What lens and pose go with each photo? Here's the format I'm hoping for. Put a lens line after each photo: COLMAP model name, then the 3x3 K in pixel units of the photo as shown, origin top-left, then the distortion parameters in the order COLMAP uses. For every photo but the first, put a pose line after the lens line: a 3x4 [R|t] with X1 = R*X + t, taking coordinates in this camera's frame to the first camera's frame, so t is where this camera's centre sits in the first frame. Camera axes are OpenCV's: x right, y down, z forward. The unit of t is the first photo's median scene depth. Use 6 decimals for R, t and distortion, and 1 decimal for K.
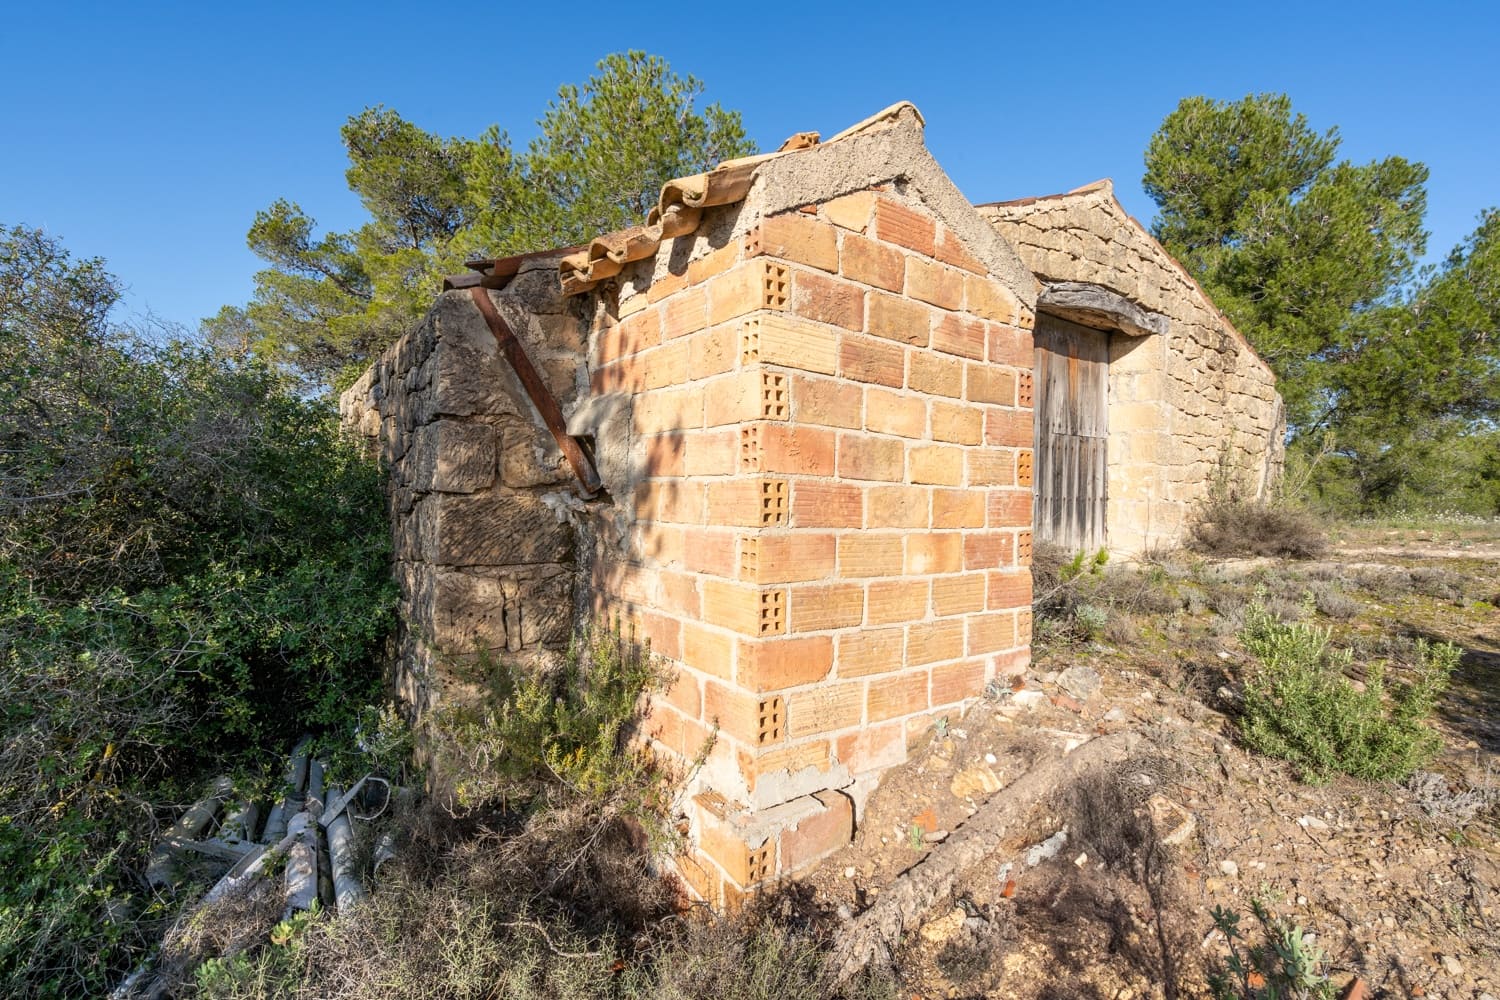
lens RADIAL K [[721.0, 0, 744.3], [0, 721.0, 499.2], [0, 0, 1]] dist [0.003526, 0.000479]
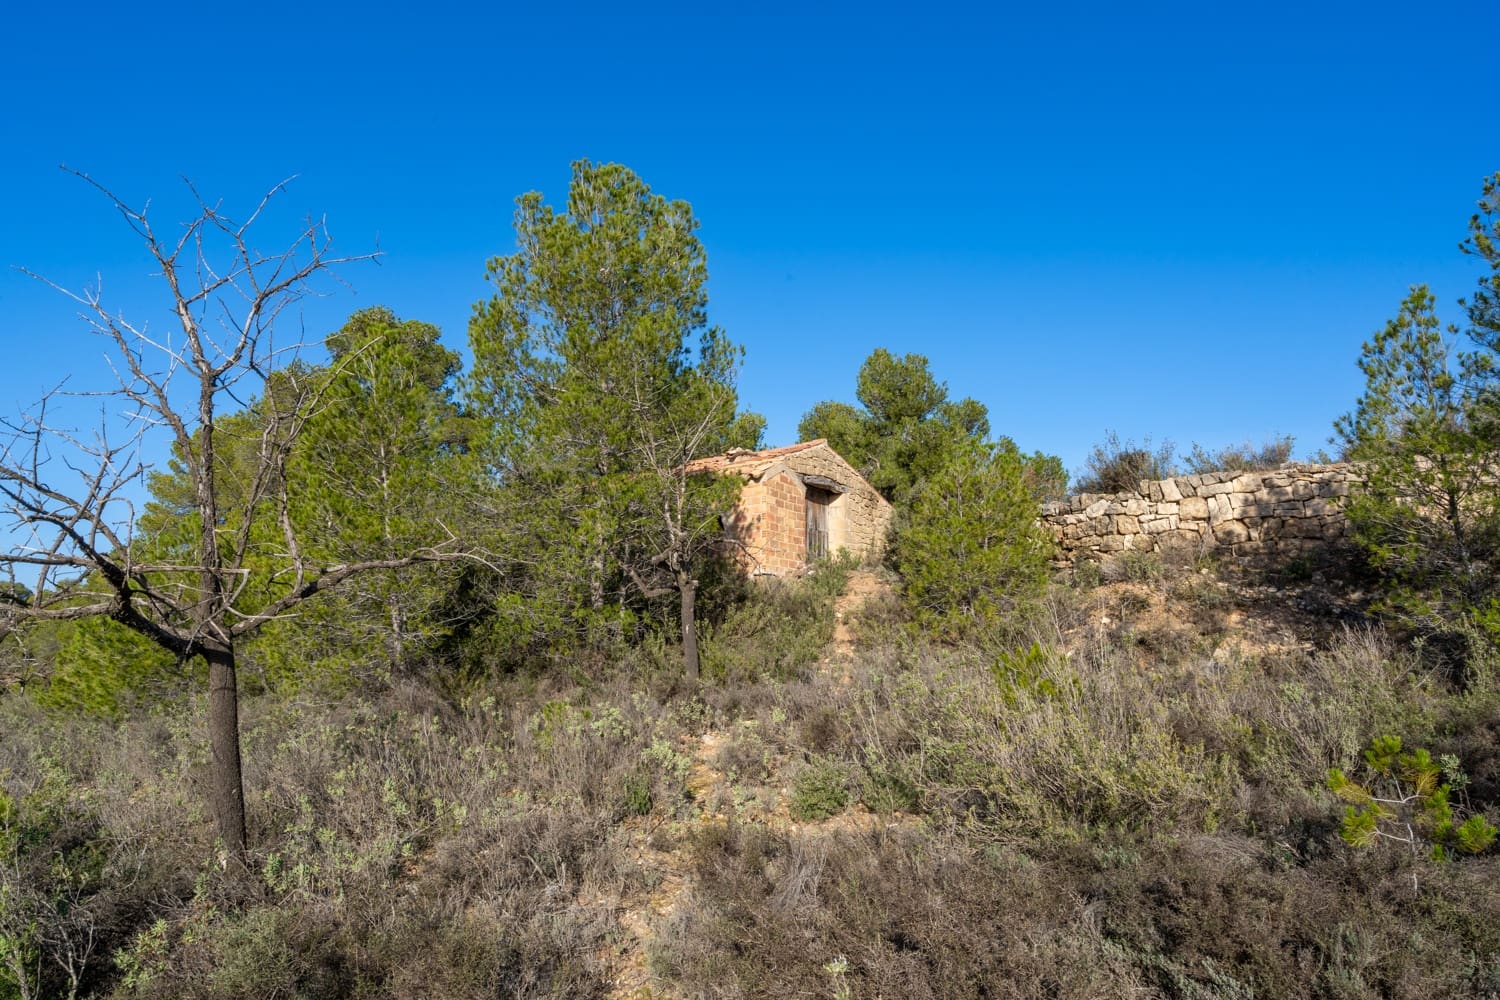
lens RADIAL K [[721.0, 0, 750.1], [0, 721.0, 499.6], [0, 0, 1]] dist [0.003526, 0.000479]
pose [[0.948423, 0.049381, 0.313137, -0.619939], [0.002964, 0.986368, -0.164525, 0.243300], [-0.316993, 0.156968, 0.935348, -1.442337]]
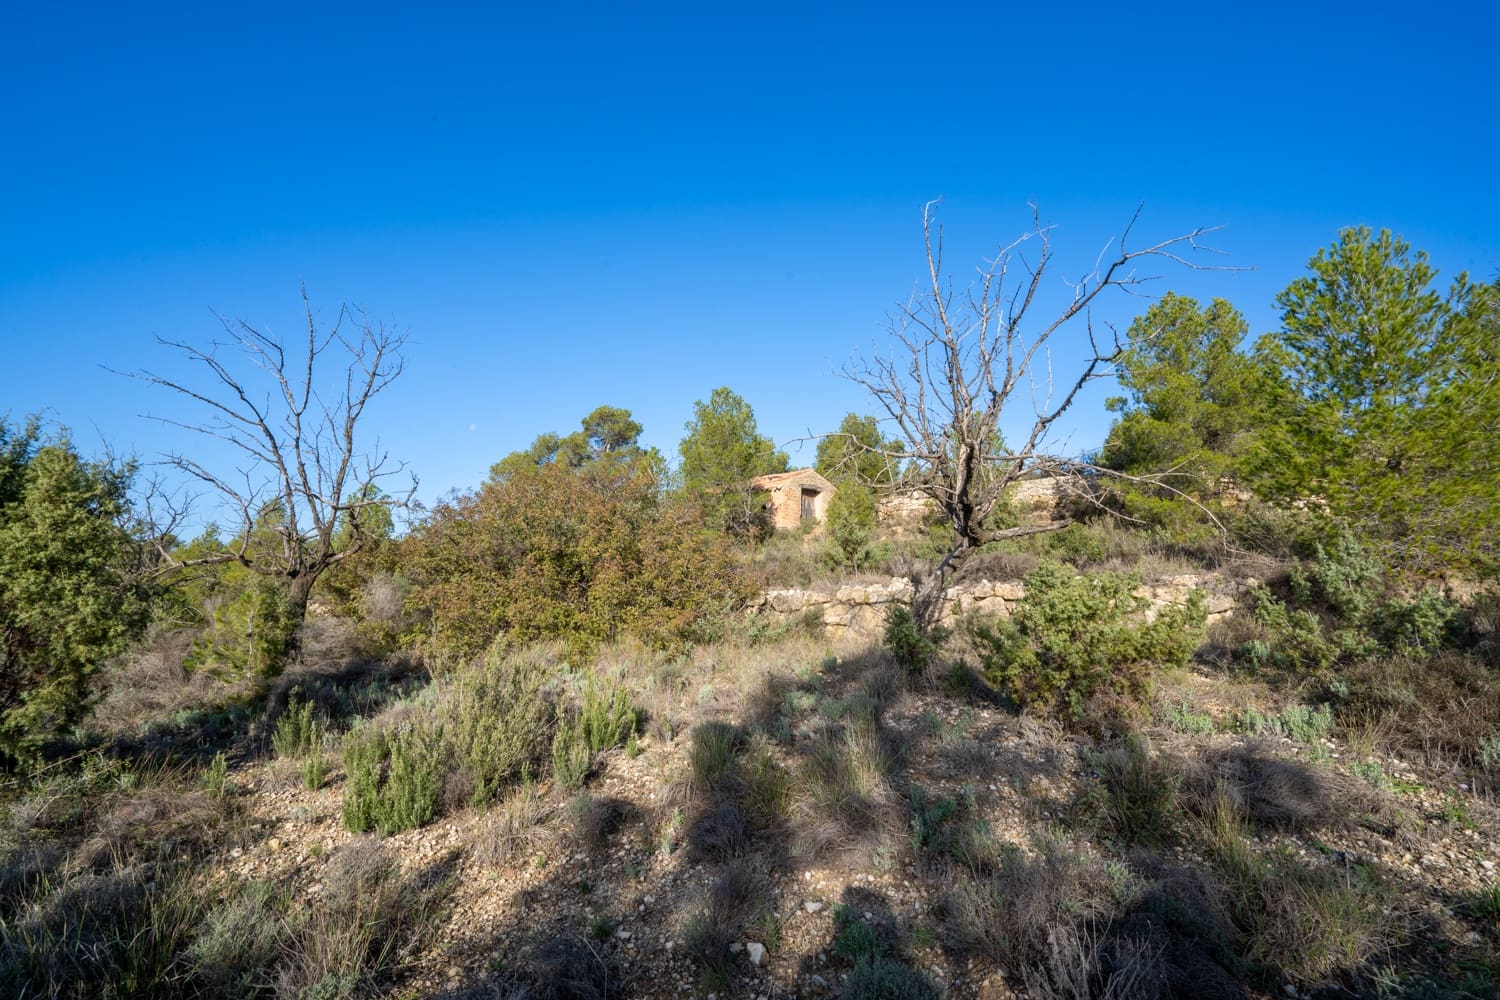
lens RADIAL K [[721.0, 0, 749.7], [0, 721.0, 500.5], [0, 0, 1]] dist [0.003526, 0.000479]
pose [[0.975677, 0.020256, 0.218275, -1.232293], [0.006595, 0.992559, -0.121586, 0.527076], [-0.219114, 0.120069, 0.968283, -4.200383]]
